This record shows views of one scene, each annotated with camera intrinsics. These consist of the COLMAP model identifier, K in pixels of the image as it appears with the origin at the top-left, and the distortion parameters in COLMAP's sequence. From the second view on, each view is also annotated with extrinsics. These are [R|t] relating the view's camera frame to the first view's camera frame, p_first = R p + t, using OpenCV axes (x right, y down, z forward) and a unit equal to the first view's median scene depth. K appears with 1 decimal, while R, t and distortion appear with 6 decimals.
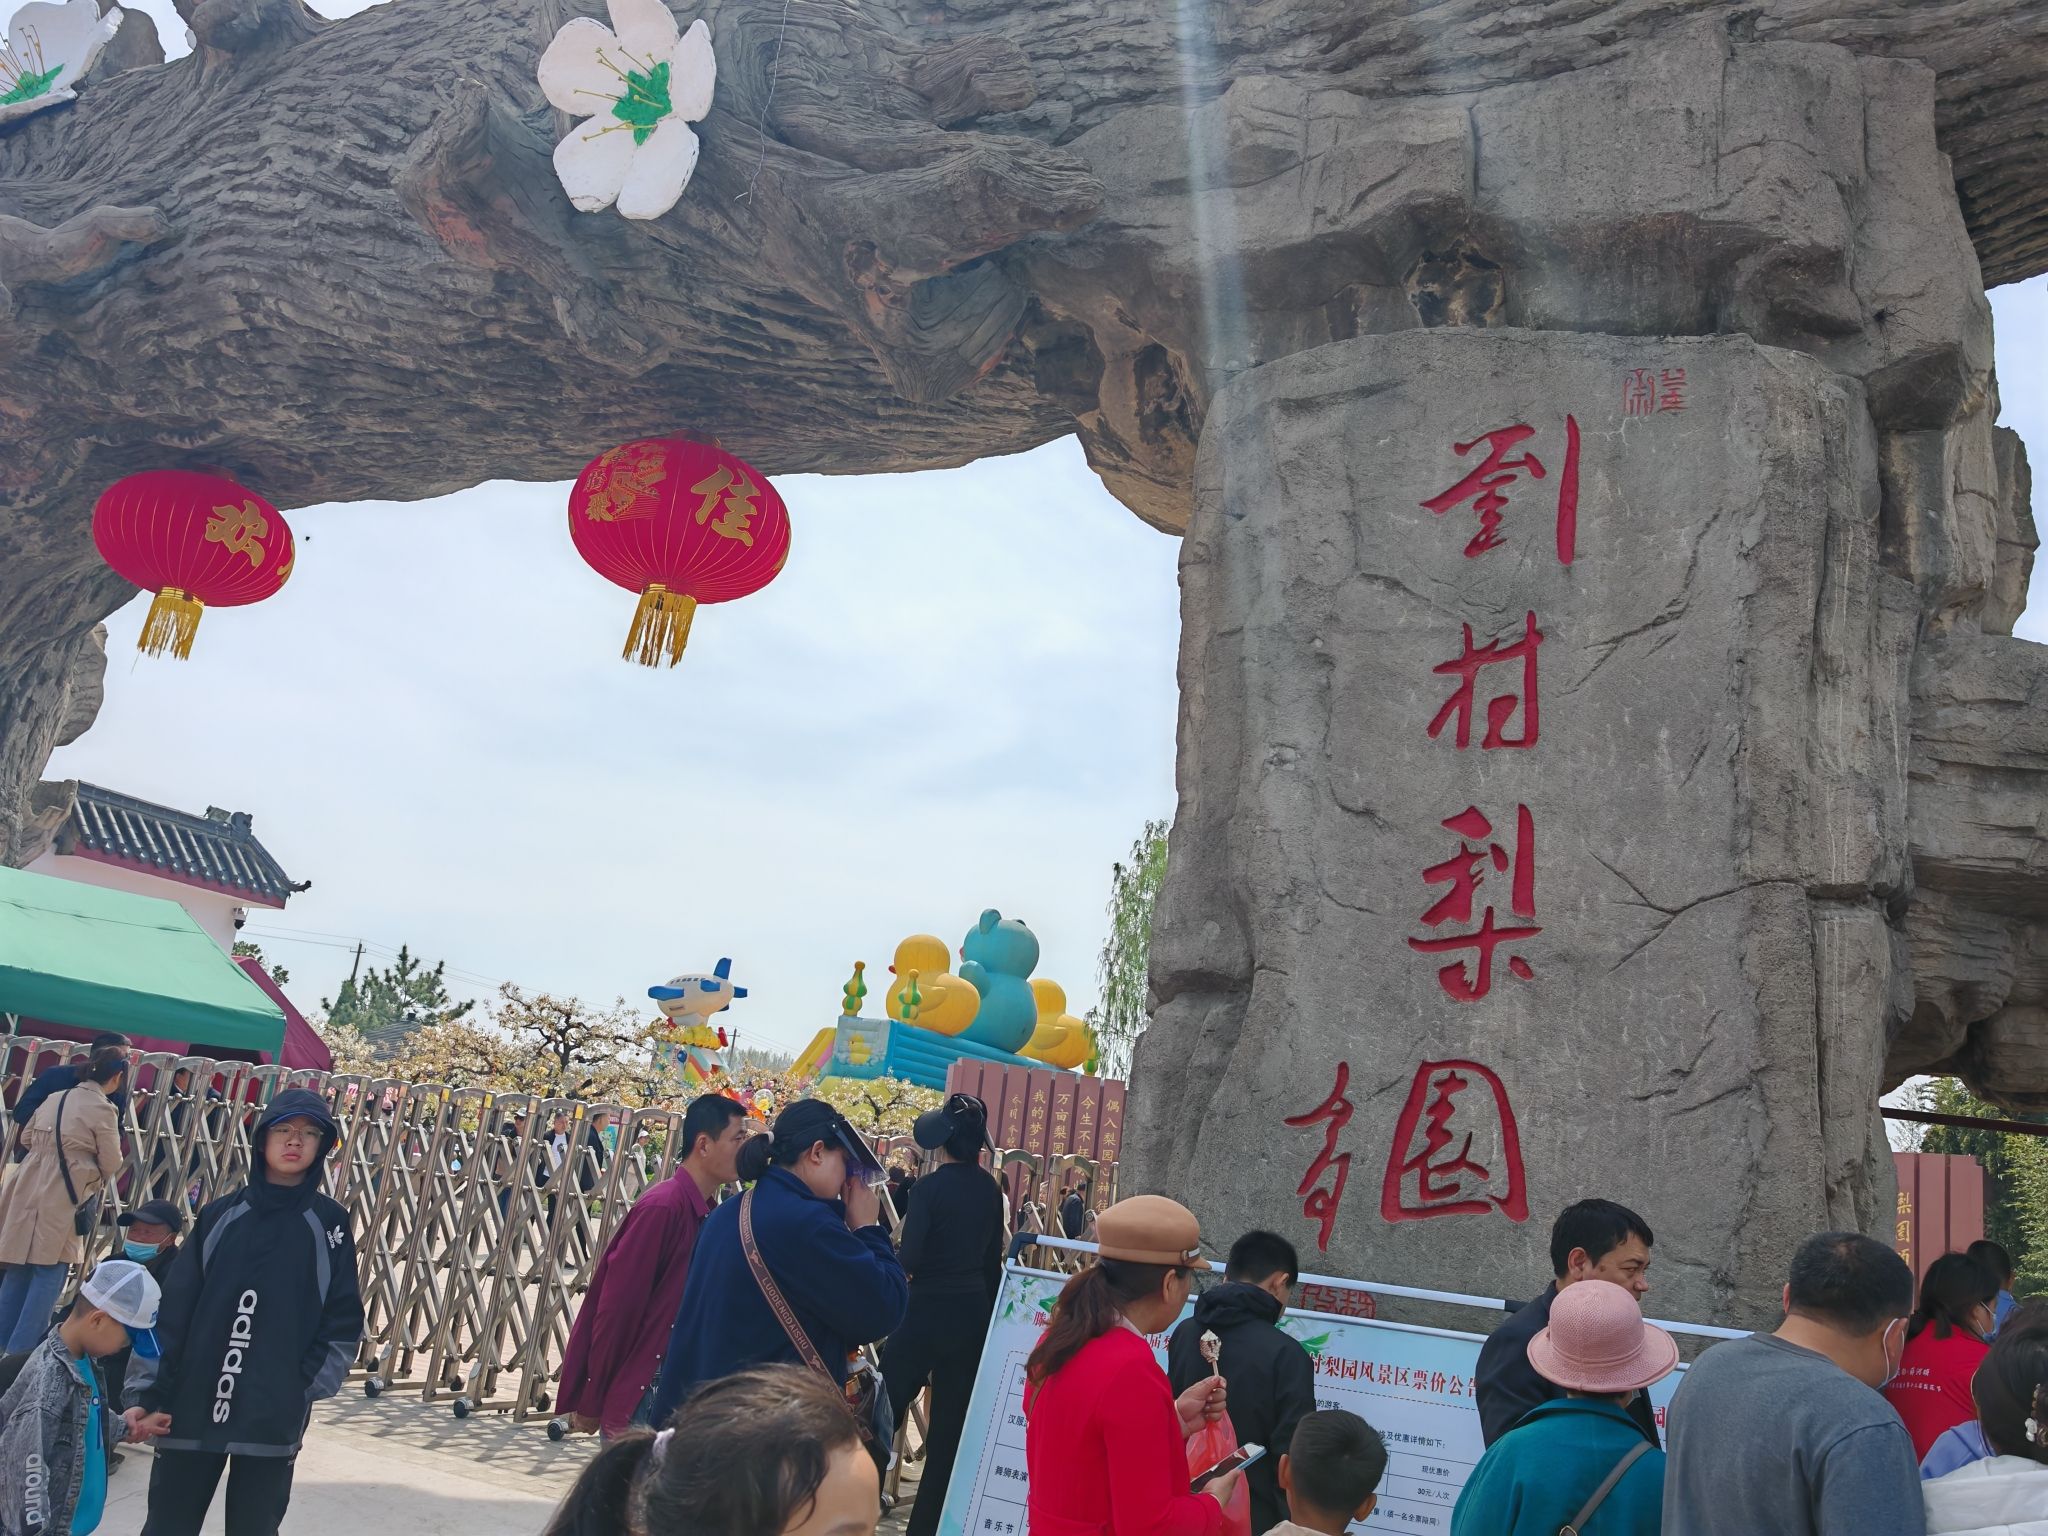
lens RADIAL K [[1655.3, 0, 1024.0], [0, 1655.3, 768.0], [0, 0, 1]] dist [0.002273, -0.006108]
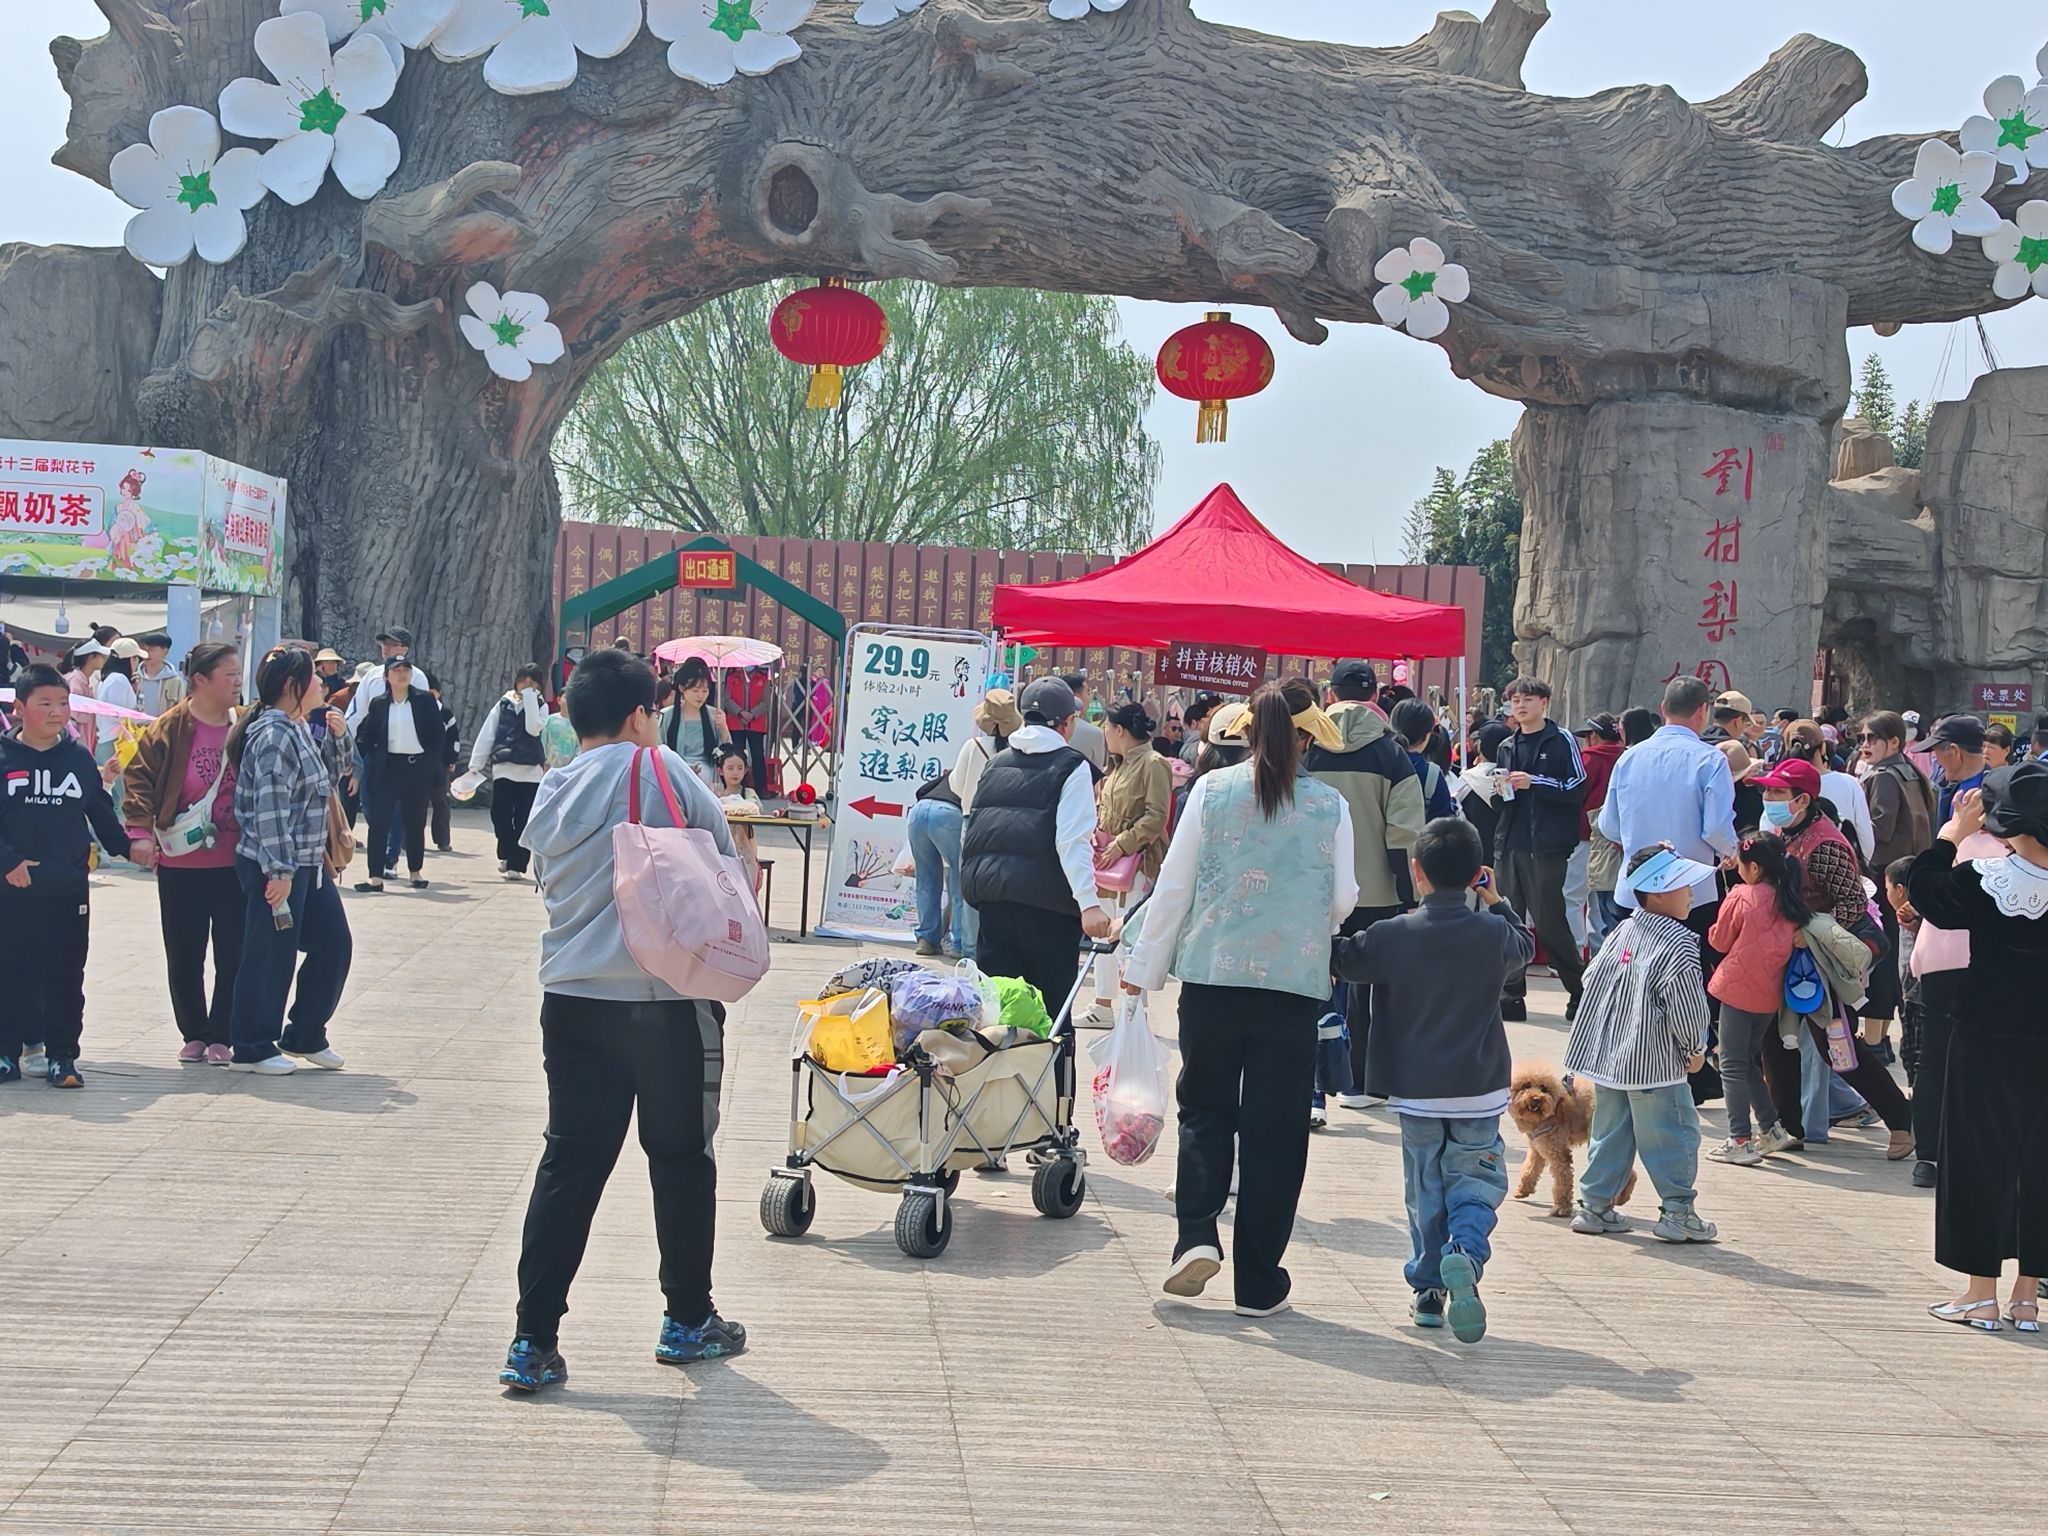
lens RADIAL K [[2986.6, 0, 1024.0], [0, 2986.6, 768.0], [0, 0, 1]] dist [0.097732, -0.011148]
pose [[0.885693, -0.092492, 0.454965, -3.353394], [-0.056117, 0.951442, 0.302669, -1.227616], [-0.460867, -0.293604, 0.837495, -3.118645]]
